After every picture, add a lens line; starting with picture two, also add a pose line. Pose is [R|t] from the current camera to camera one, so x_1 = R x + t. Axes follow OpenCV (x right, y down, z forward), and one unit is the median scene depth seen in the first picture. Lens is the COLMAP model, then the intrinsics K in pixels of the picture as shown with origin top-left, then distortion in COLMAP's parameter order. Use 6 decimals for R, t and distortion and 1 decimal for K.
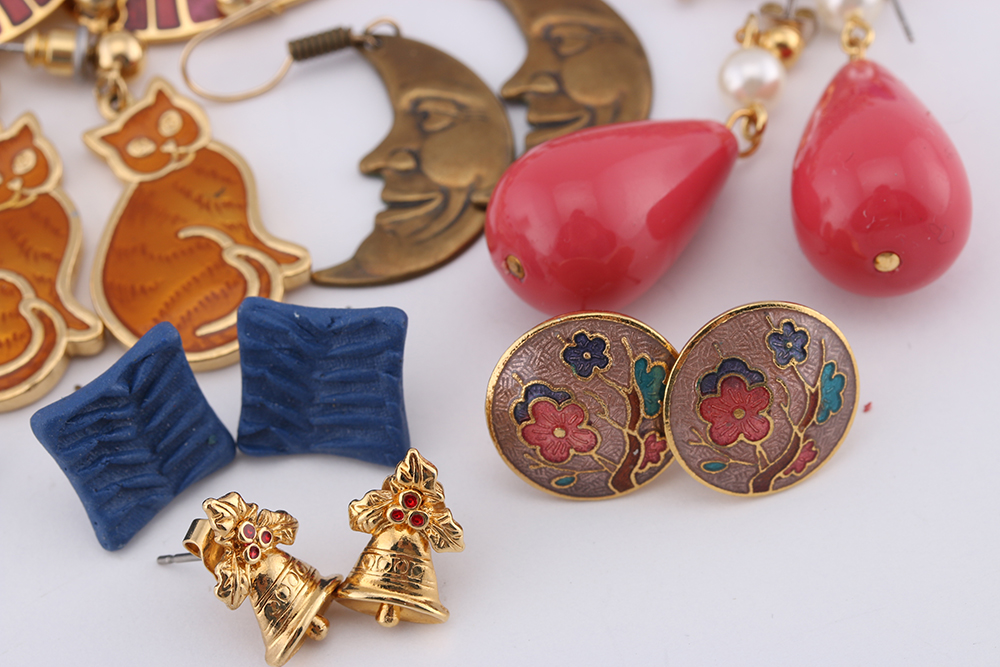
lens RADIAL K [[2895.7, 0, 500.8], [0, 2895.7, 332.6], [0, 0, 1]] dist [-0.419418, 0.000000]
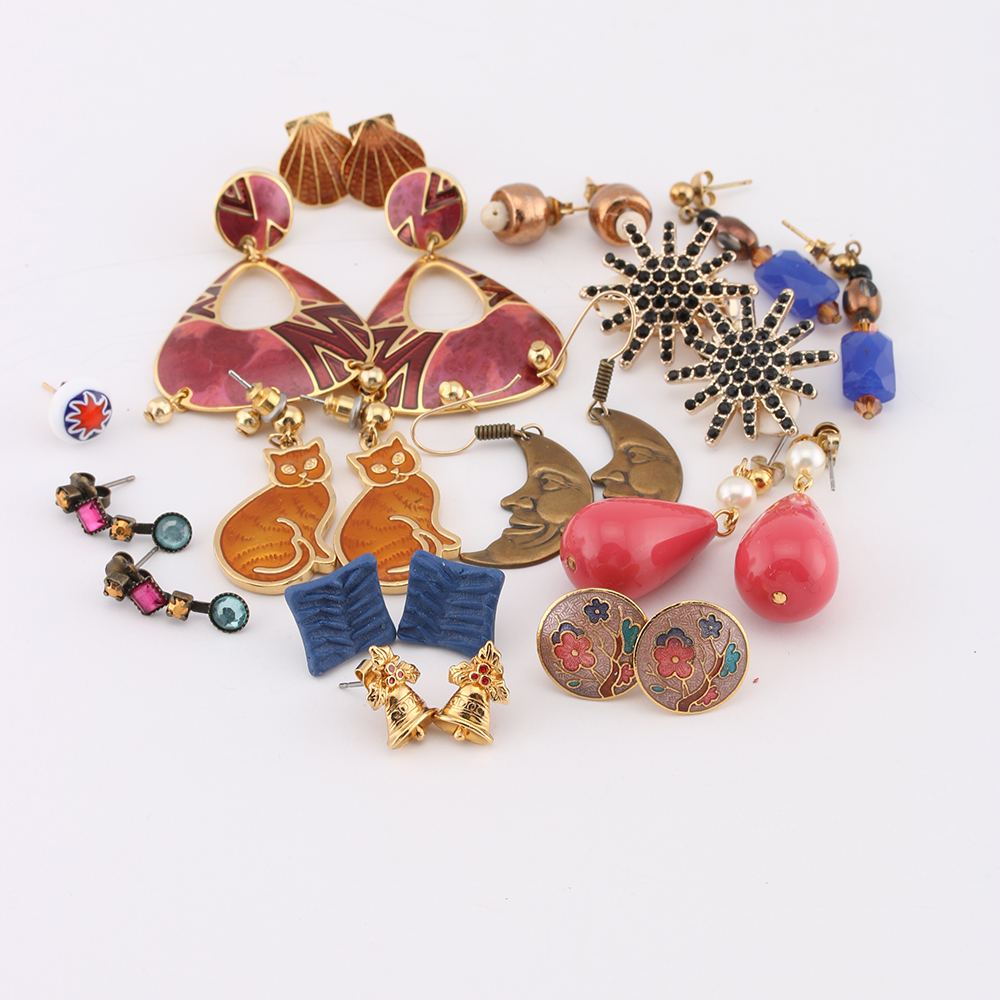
lens RADIAL K [[3104.0, 0, 496.0], [0, 3104.0, 501.7], [0, 0, 1]] dist [-1.432735, 0.000000]
pose [[0.976206, 0.179302, -0.121954, 0.181350], [-0.196928, 0.968498, -0.152417, 0.235055], [0.090783, 0.172807, 0.980763, -0.847840]]
